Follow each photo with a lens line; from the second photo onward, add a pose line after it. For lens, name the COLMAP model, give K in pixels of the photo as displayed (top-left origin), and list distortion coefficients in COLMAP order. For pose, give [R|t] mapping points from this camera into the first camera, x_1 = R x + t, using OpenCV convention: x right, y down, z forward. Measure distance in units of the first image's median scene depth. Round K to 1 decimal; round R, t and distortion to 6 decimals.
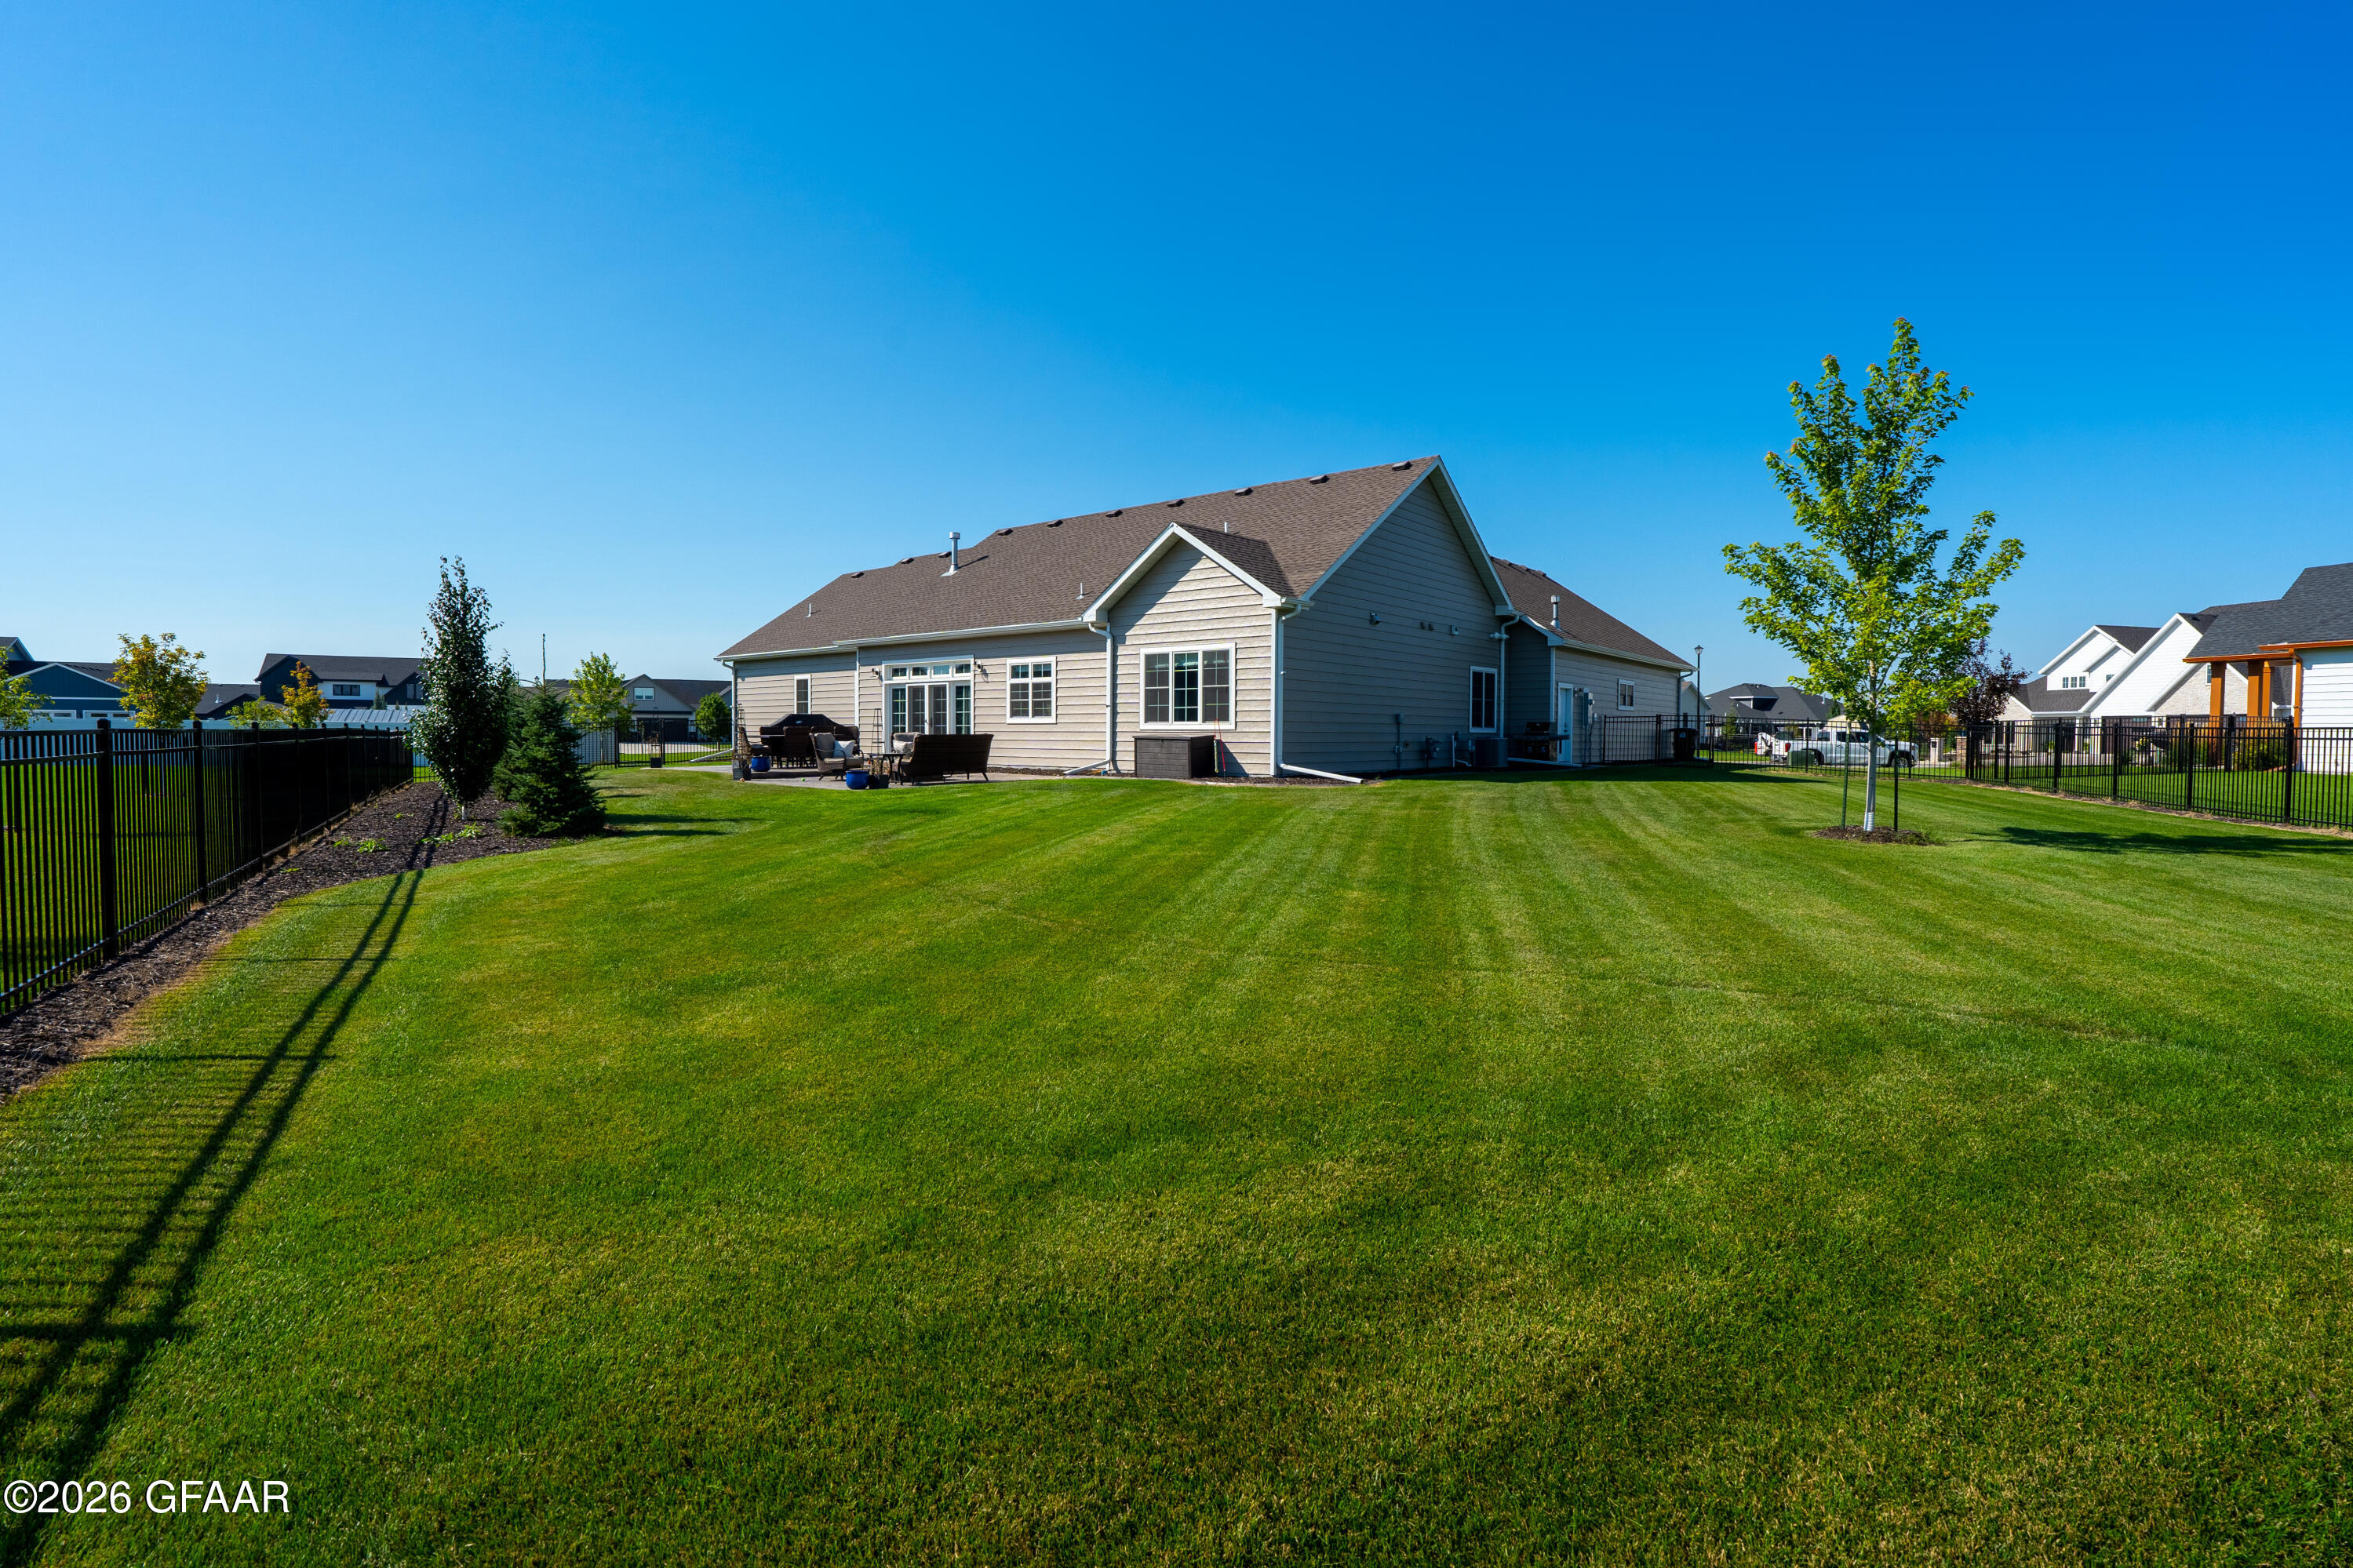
lens RADIAL K [[1055.2, 0, 1177.6], [0, 1055.2, 755.4], [0, 0, 1]] dist [-0.076021, 0.034056]
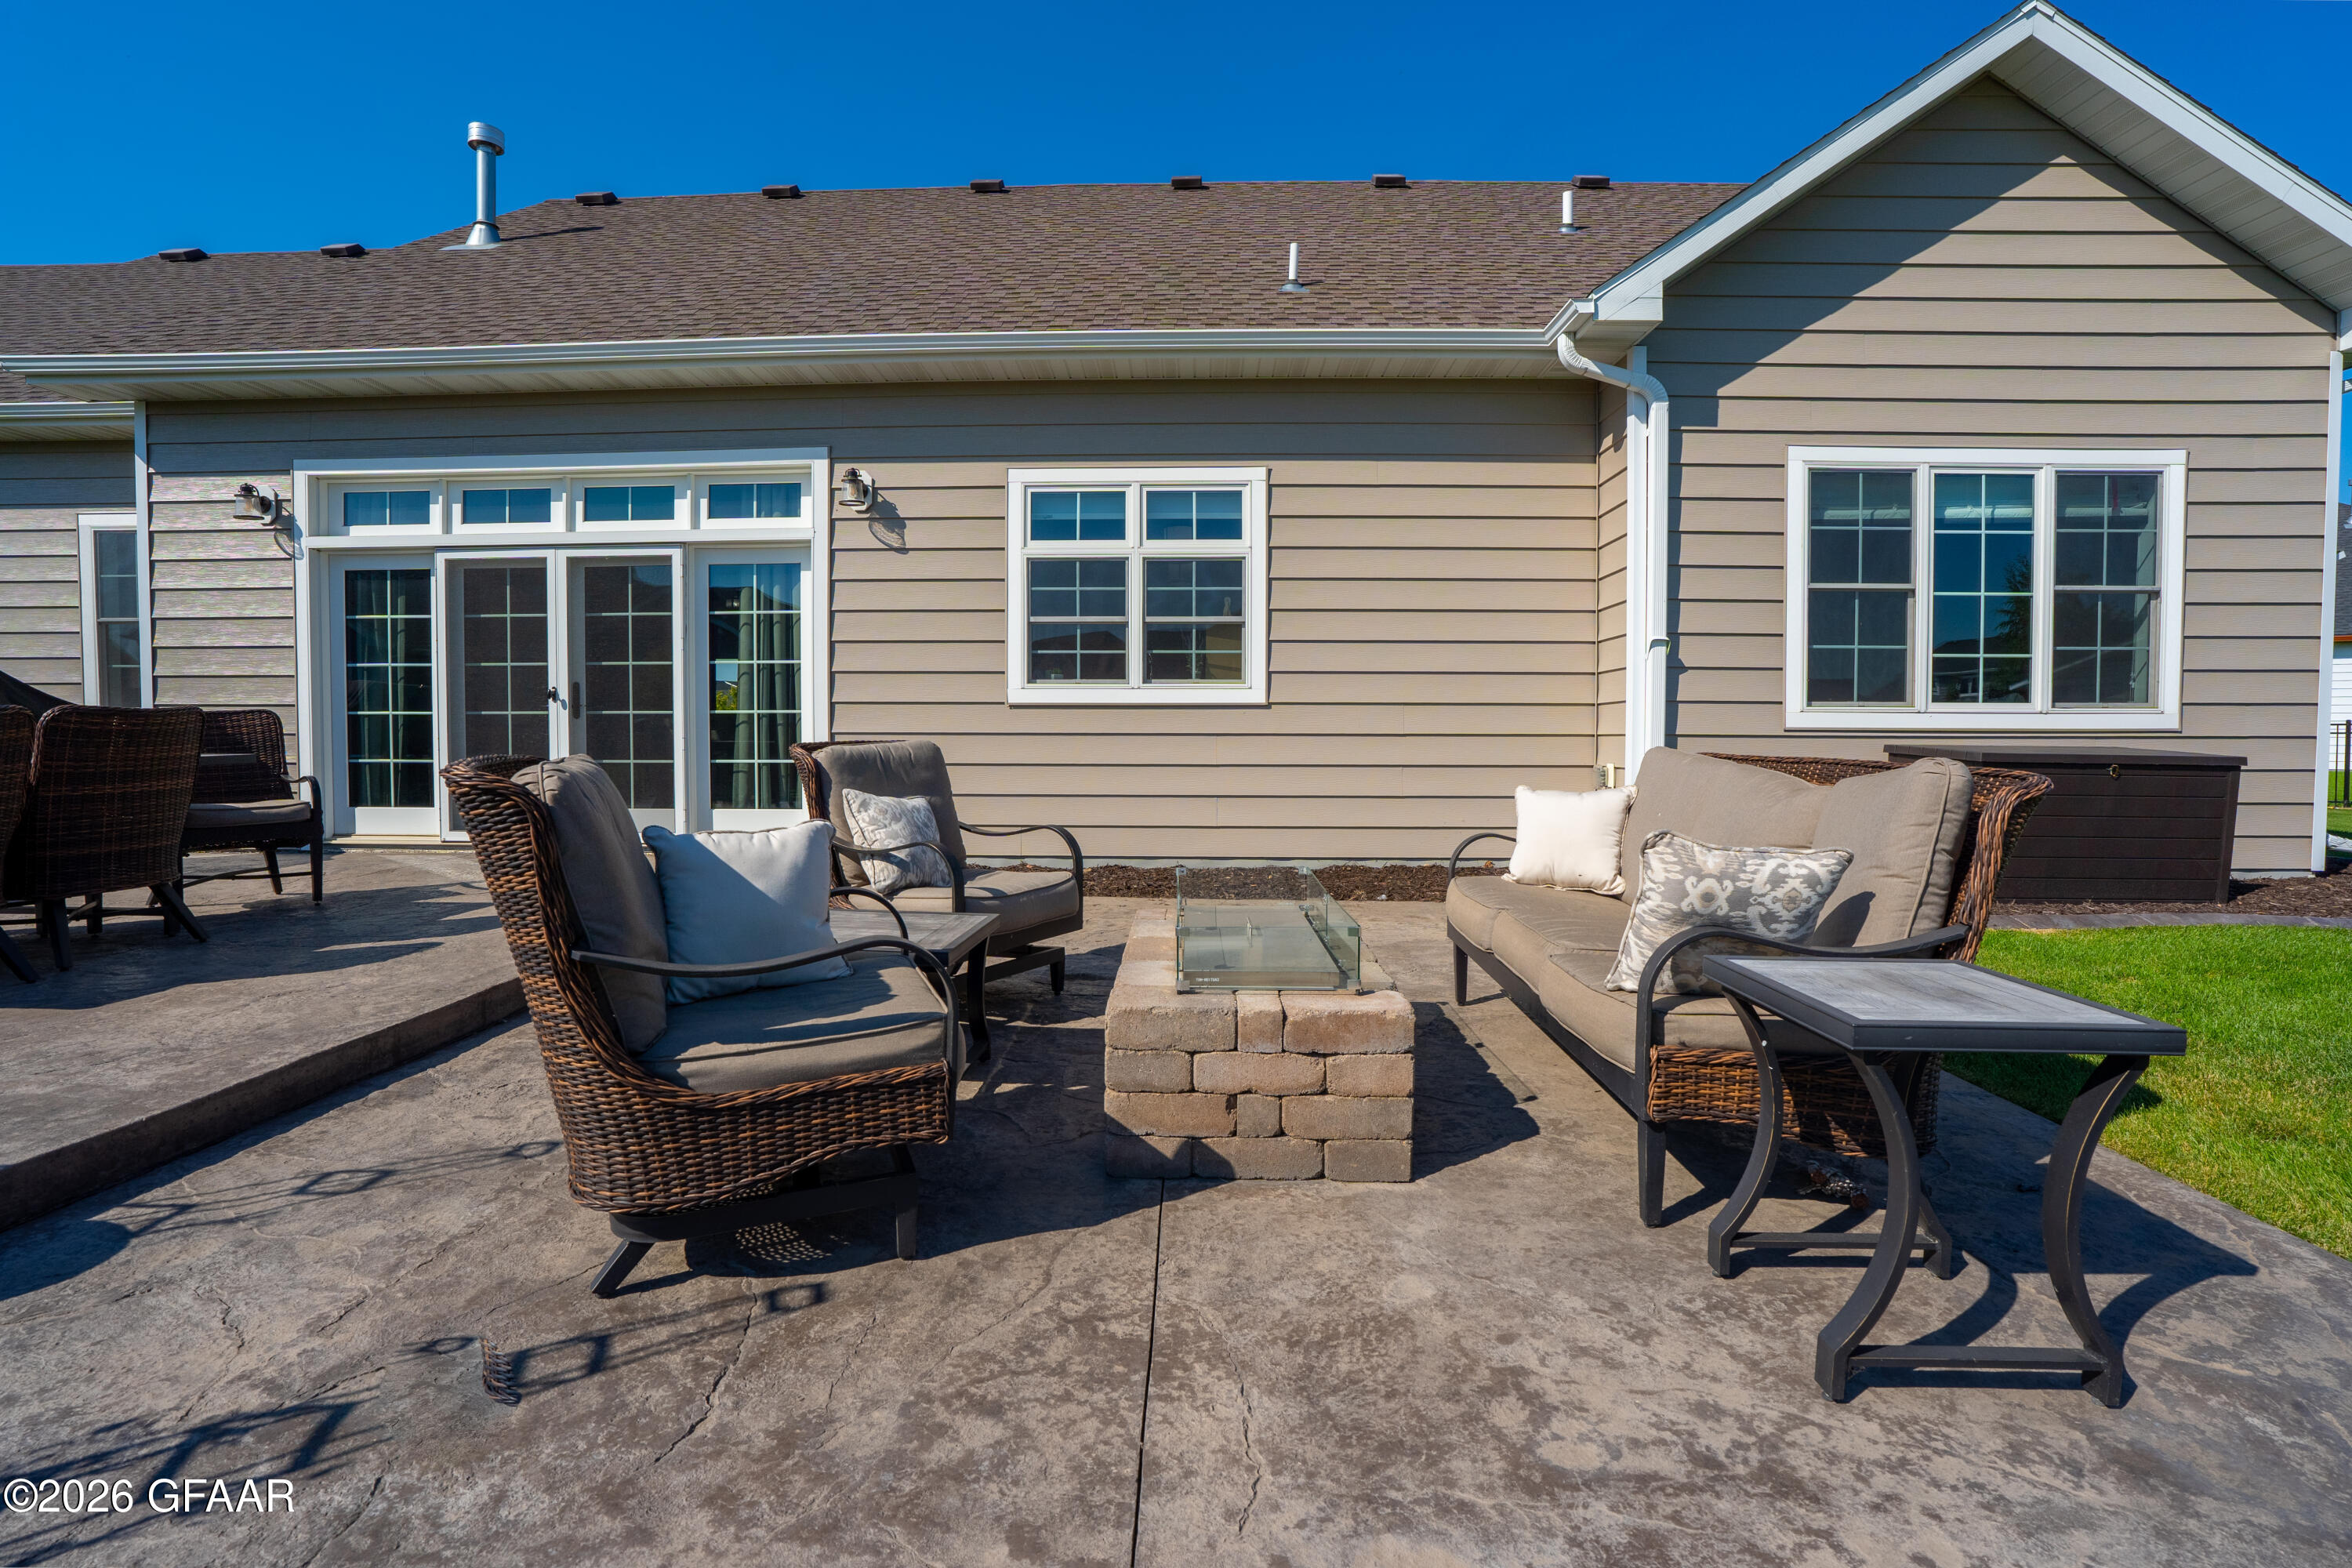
lens RADIAL K [[1054.9, 0, 1177.1], [0, 1054.9, 755.4], [0, 0, 1]] dist [-0.076021, 0.034056]
pose [[0.792852, -0.025018, 0.608901, -0.302681], [0.016076, 0.999668, 0.020141, -0.022783], [-0.609202, -0.006180, 0.792991, 0.782369]]
